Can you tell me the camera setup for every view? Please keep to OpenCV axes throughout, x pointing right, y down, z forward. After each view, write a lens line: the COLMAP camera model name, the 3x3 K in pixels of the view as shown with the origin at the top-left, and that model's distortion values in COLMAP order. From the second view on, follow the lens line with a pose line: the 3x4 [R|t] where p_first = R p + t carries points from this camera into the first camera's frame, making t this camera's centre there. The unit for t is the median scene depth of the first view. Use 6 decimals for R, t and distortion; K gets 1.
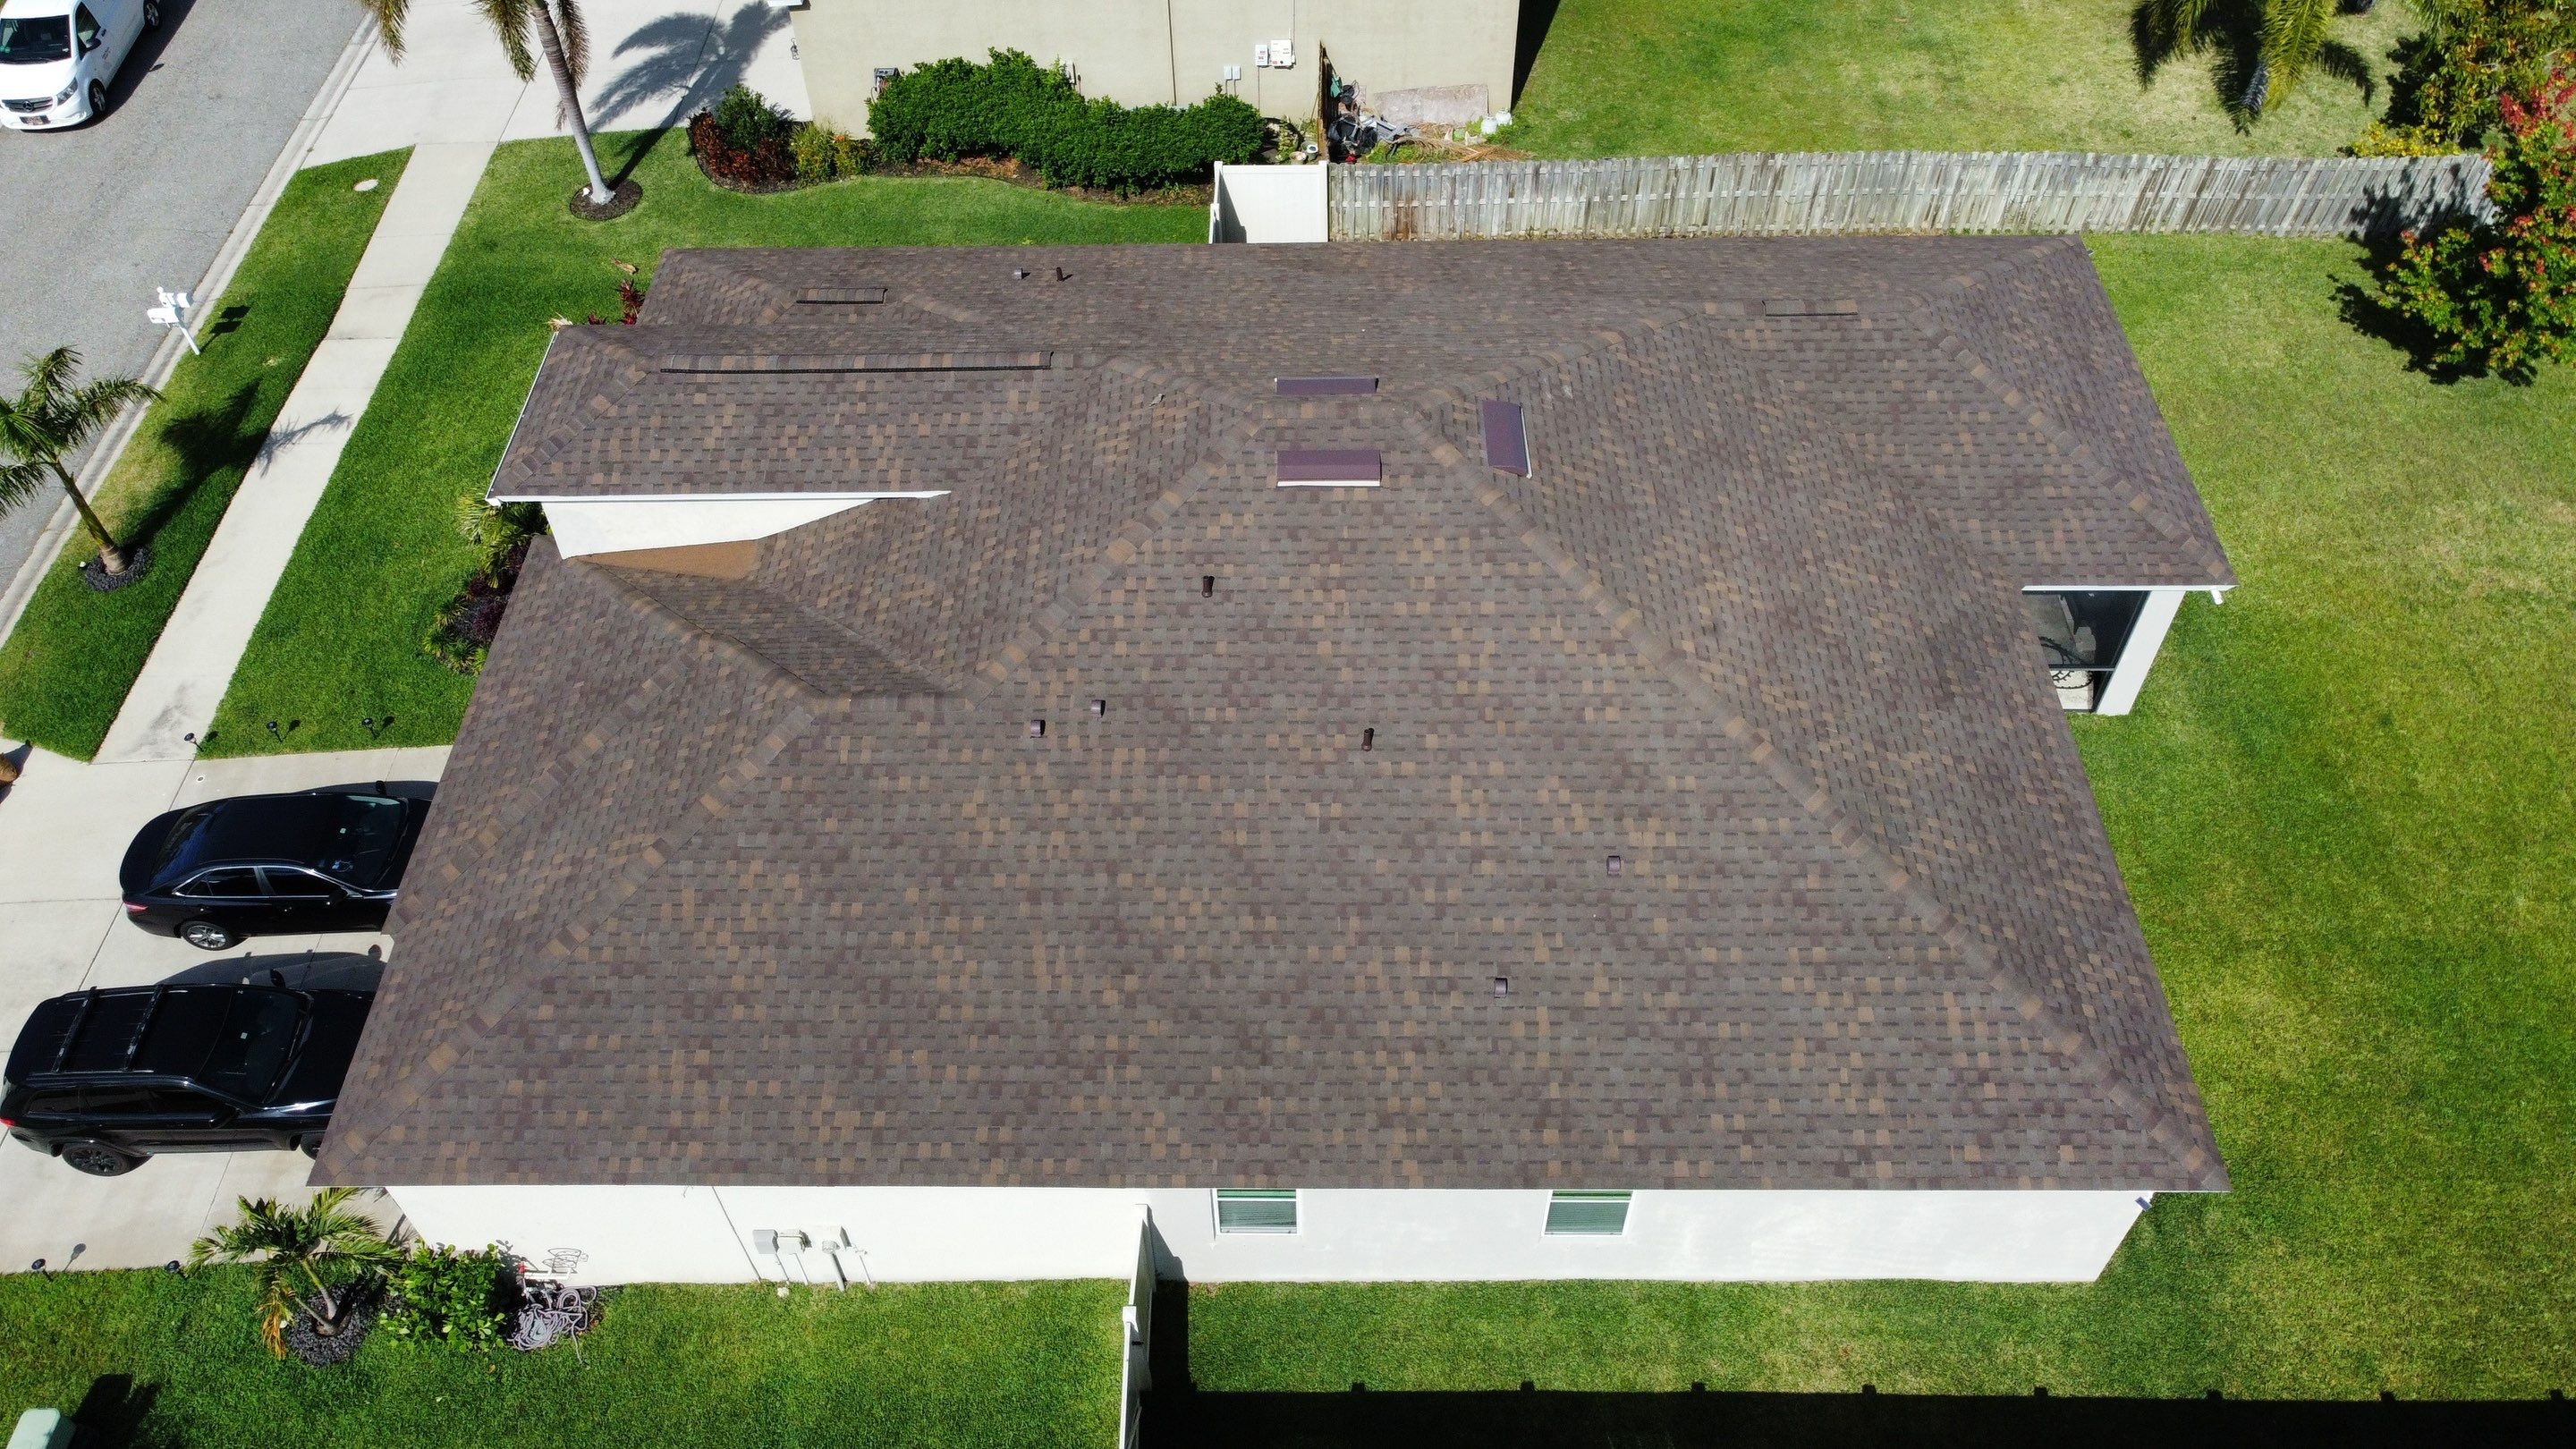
lens RADIAL K [[1952.4, 0, 1252.9], [0, 1952.4, 686.1], [0, 0, 1]] dist [0.012230, -0.022988]
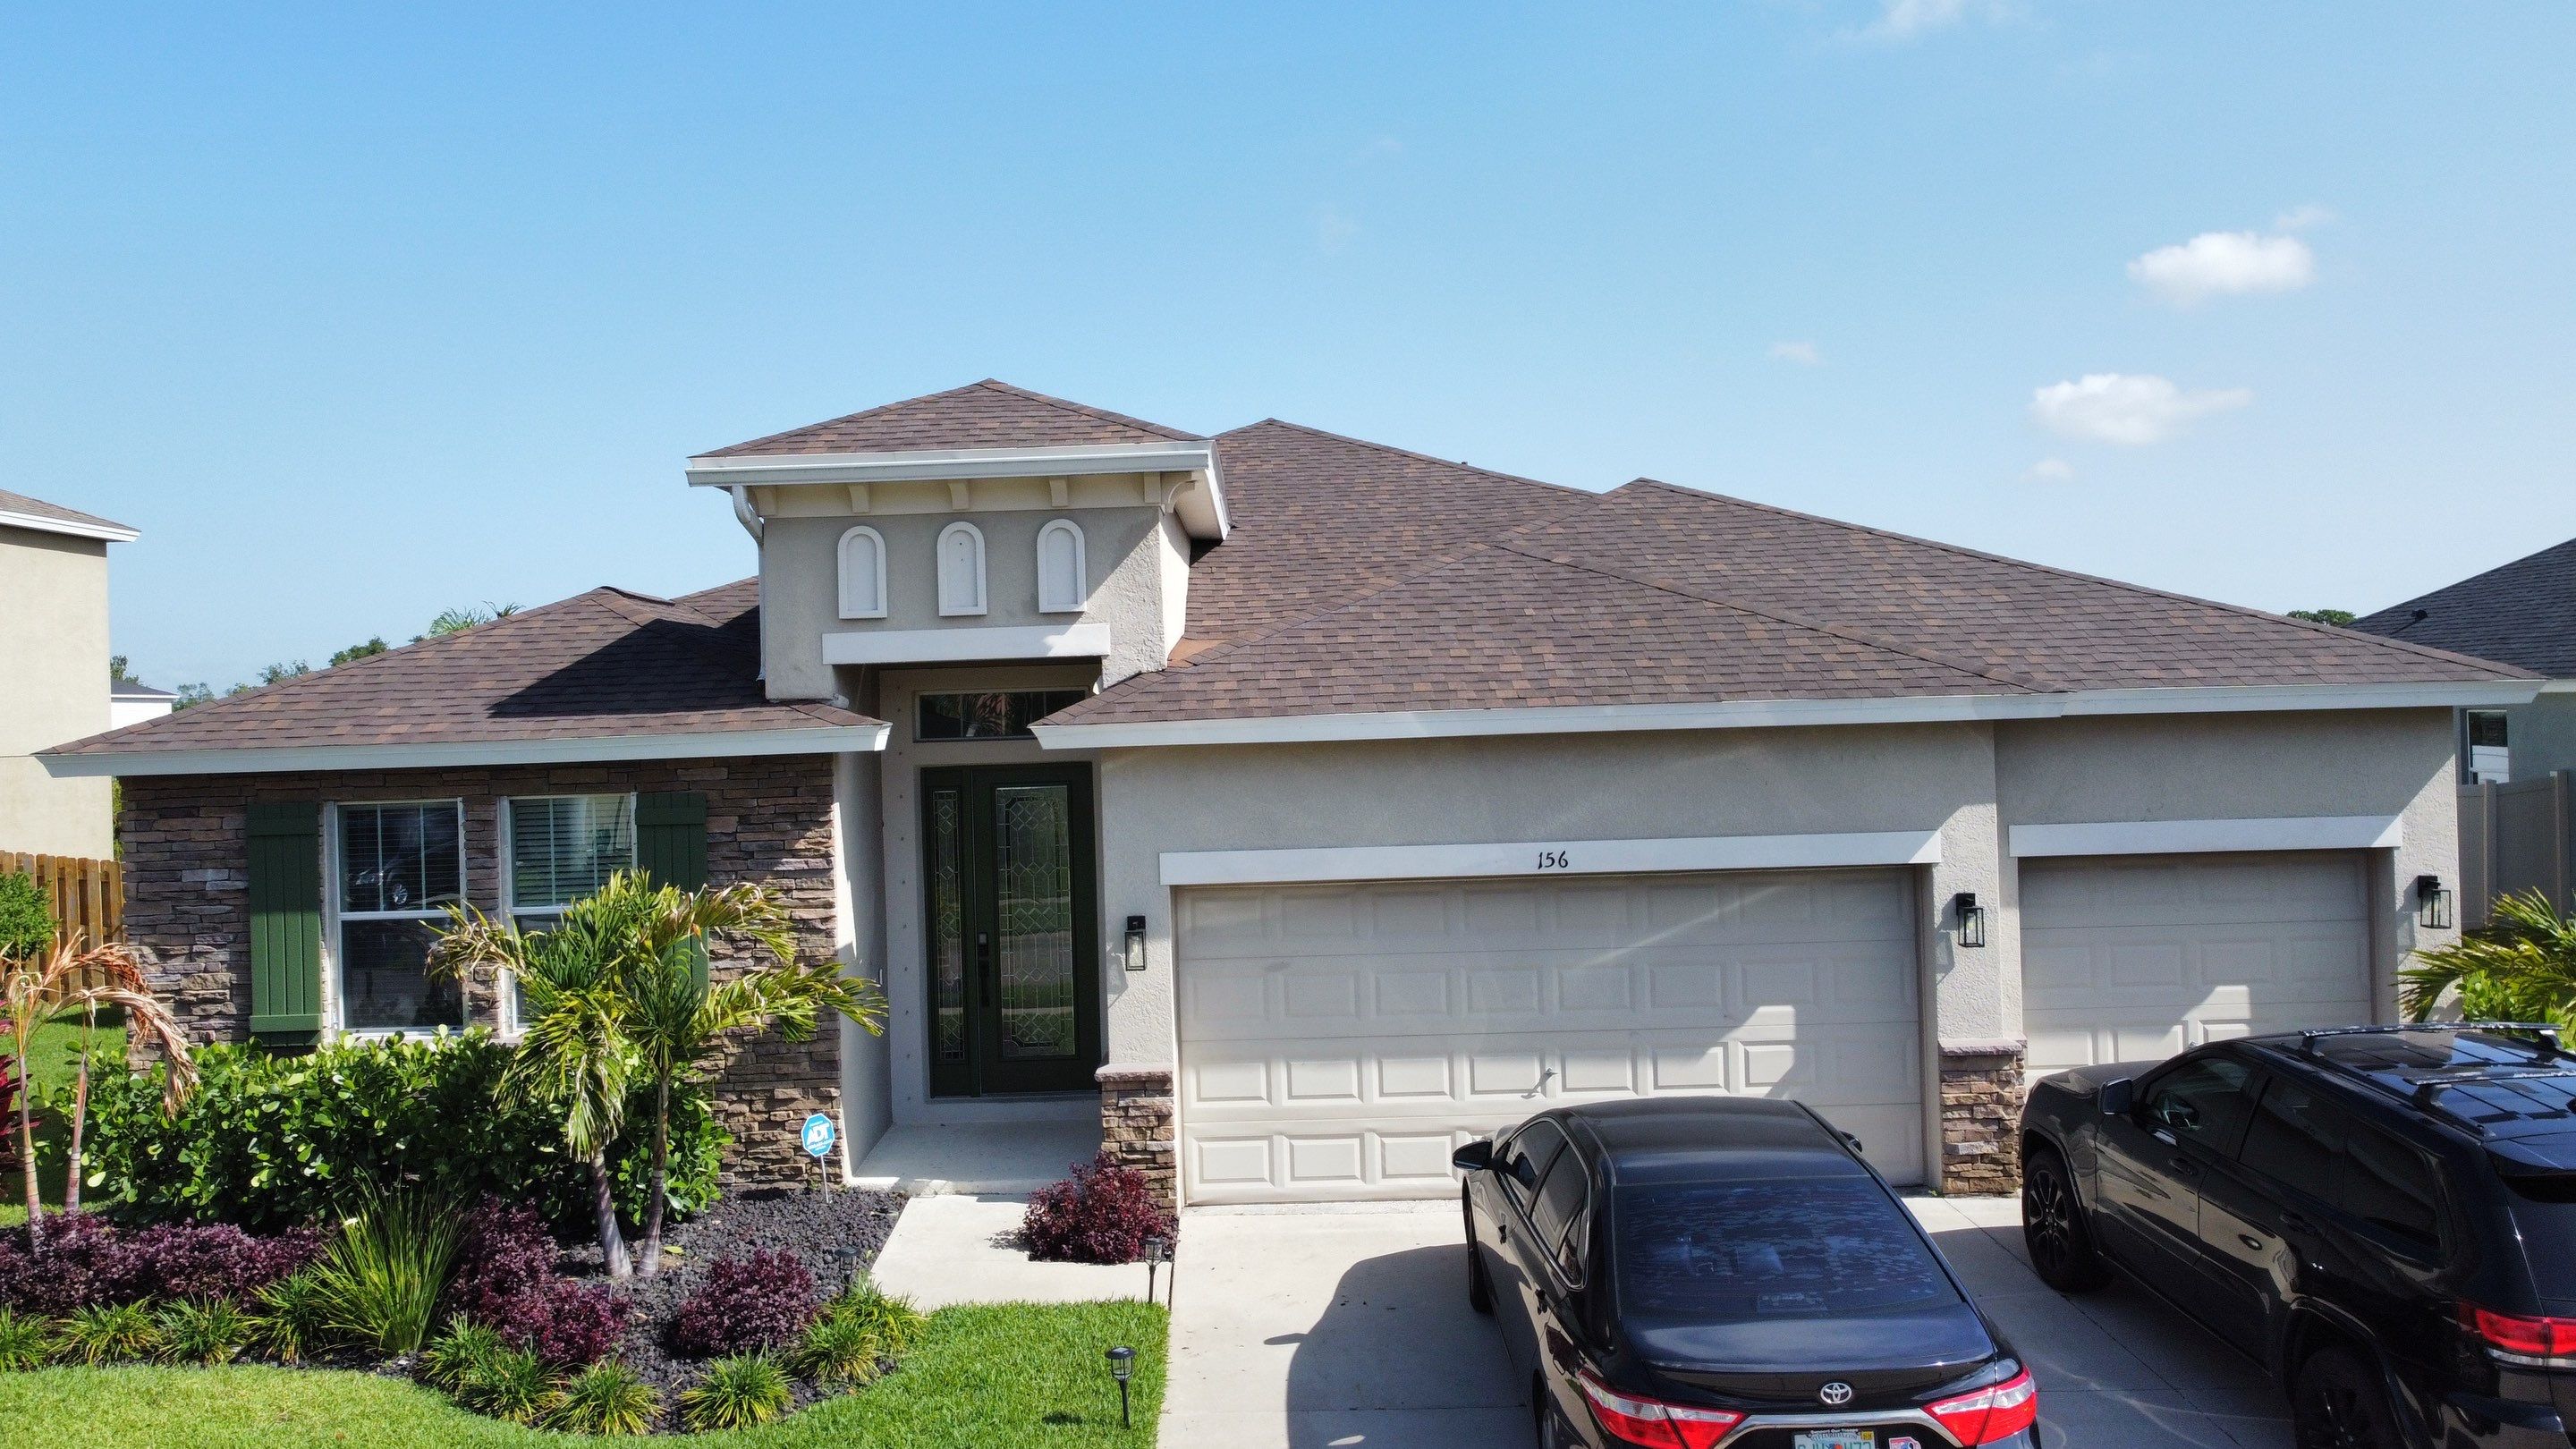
lens RADIAL K [[1952.4, 0, 1261.7], [0, 1952.4, 693.6], [0, 0, 1]] dist [0.012230, -0.022988]
pose [[-0.002134, 0.034558, 0.999400, -0.967687], [0.759100, 0.650639, -0.020877, -0.035352], [-0.650970, 0.758601, -0.027621, 1.126410]]
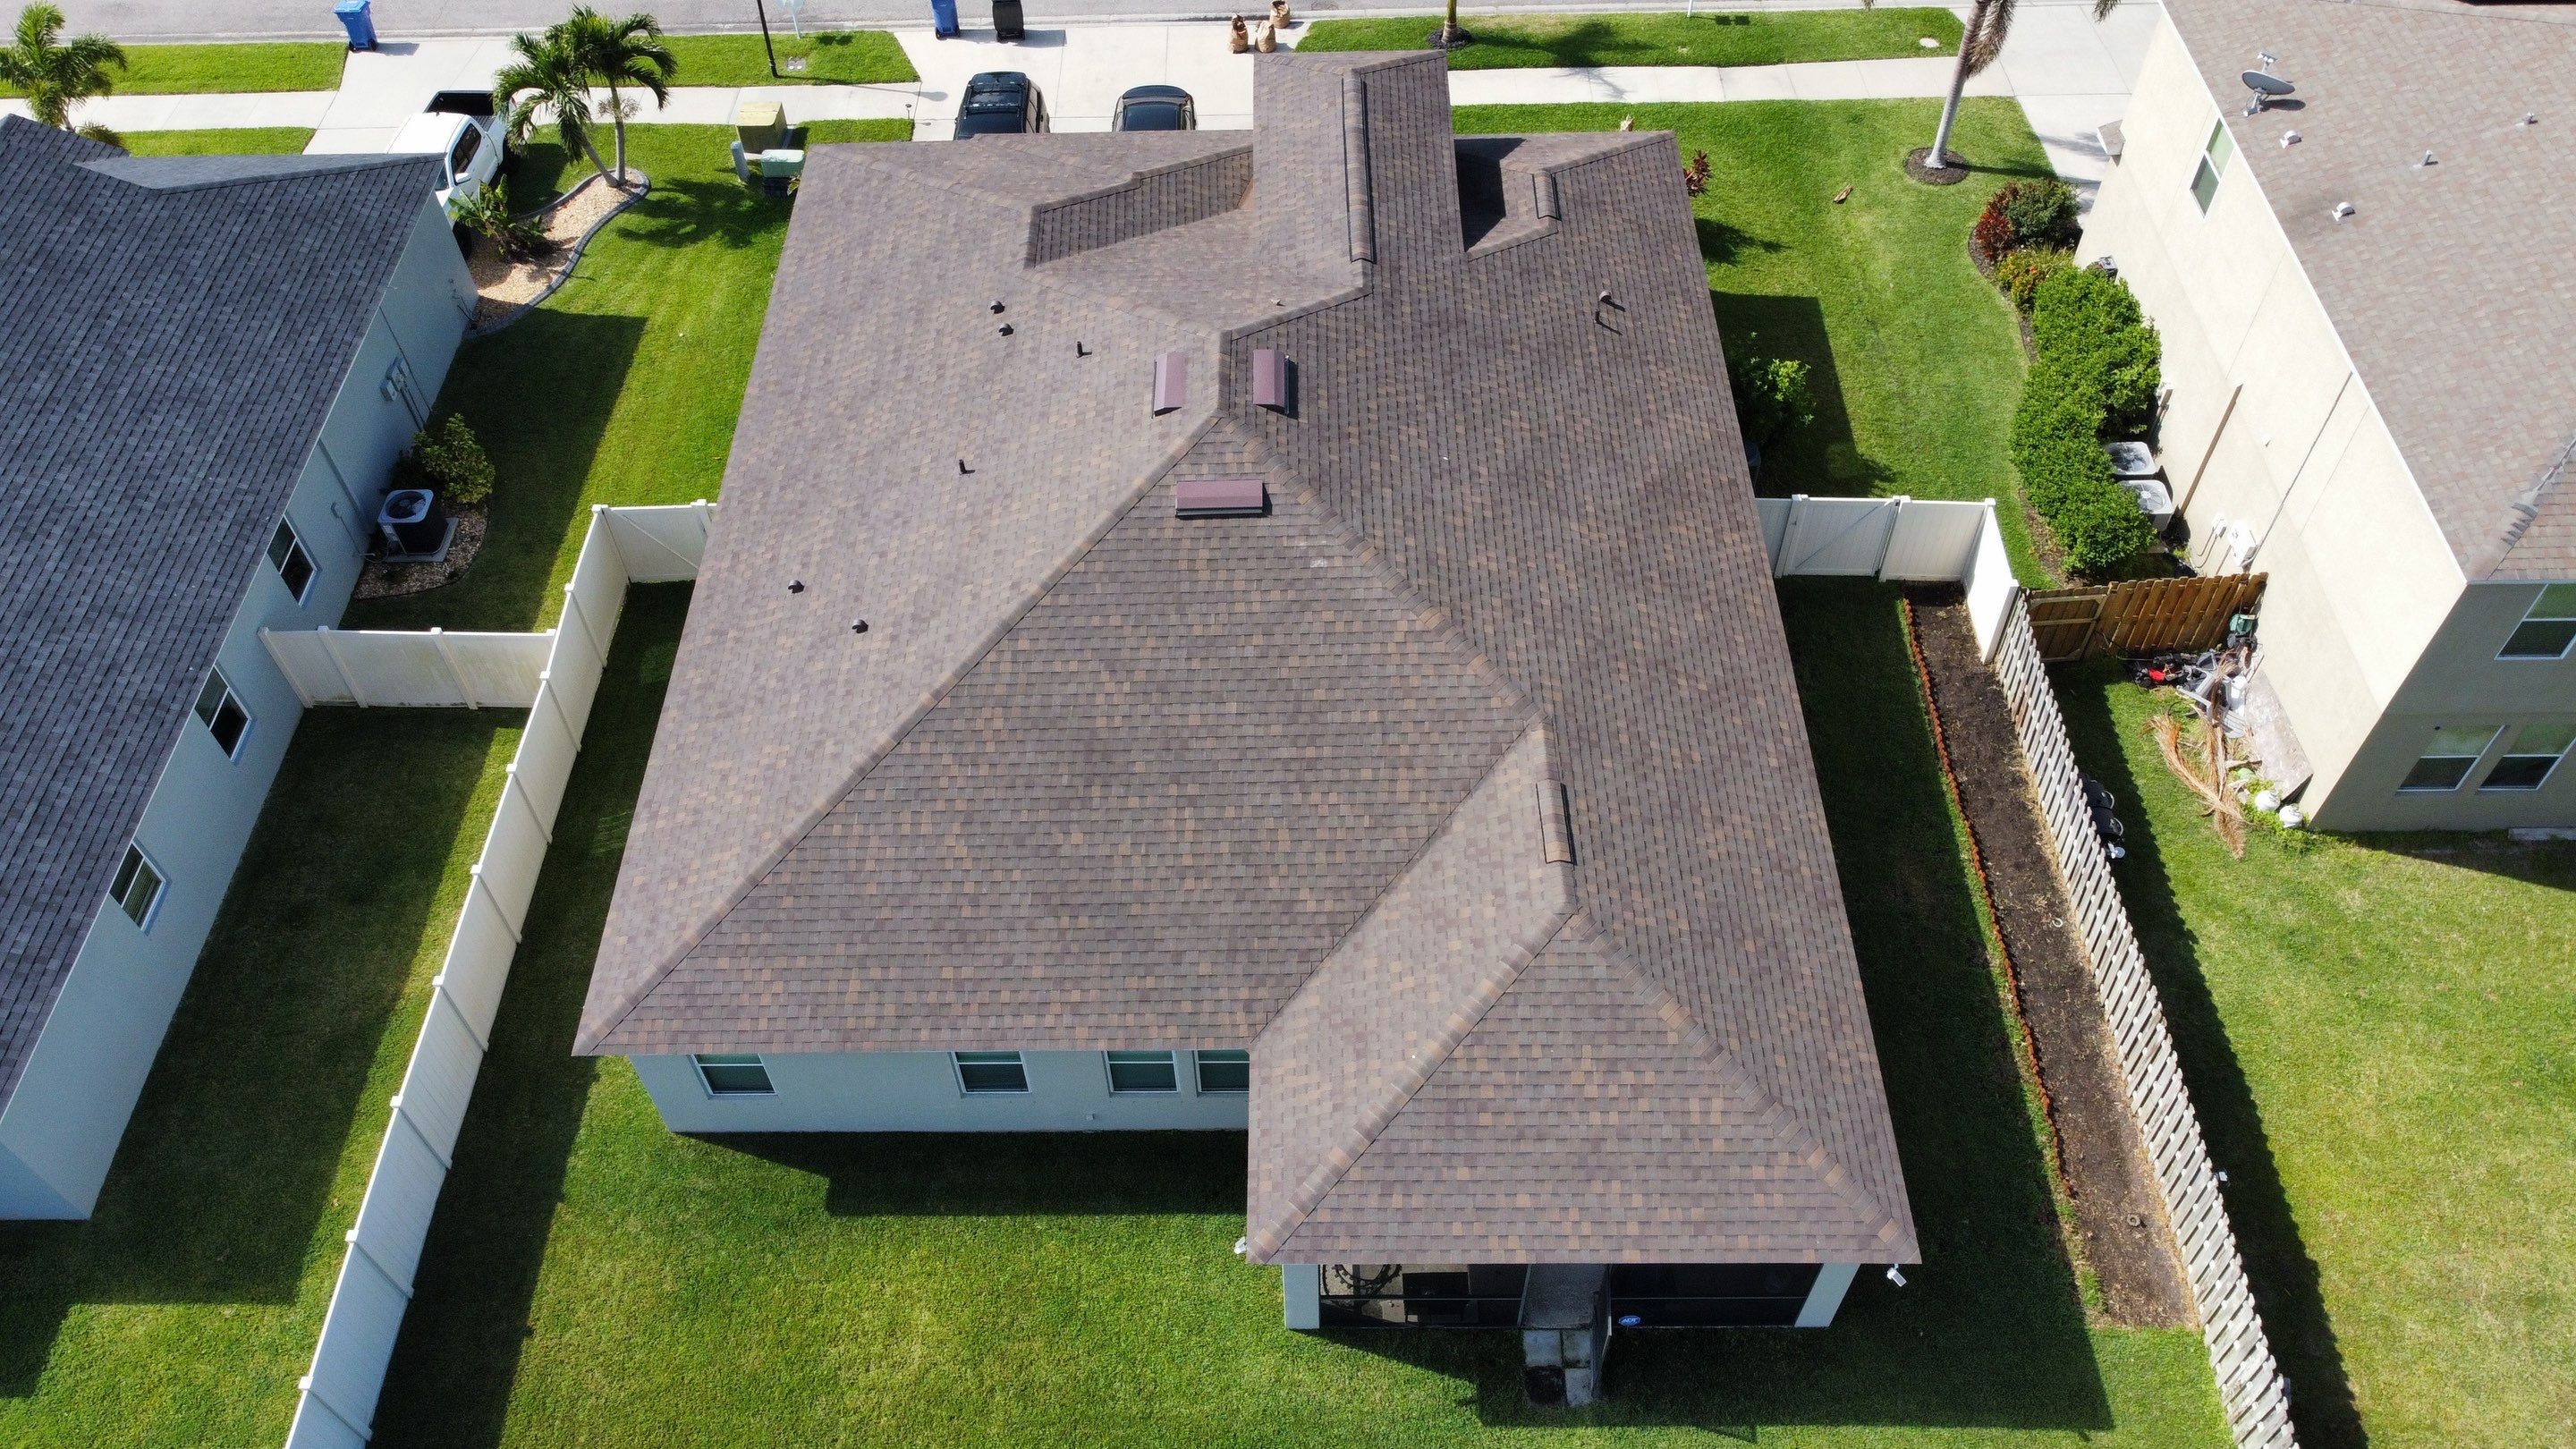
lens RADIAL K [[1952.4, 0, 1263.5], [0, 1952.4, 693.8], [0, 0, 1]] dist [0.012230, -0.022988]
pose [[0.009595, 0.782704, -0.622321, 0.943217], [-0.721949, 0.436033, 0.537275, -0.718402], [0.691880, 0.444129, 0.569256, 0.415529]]
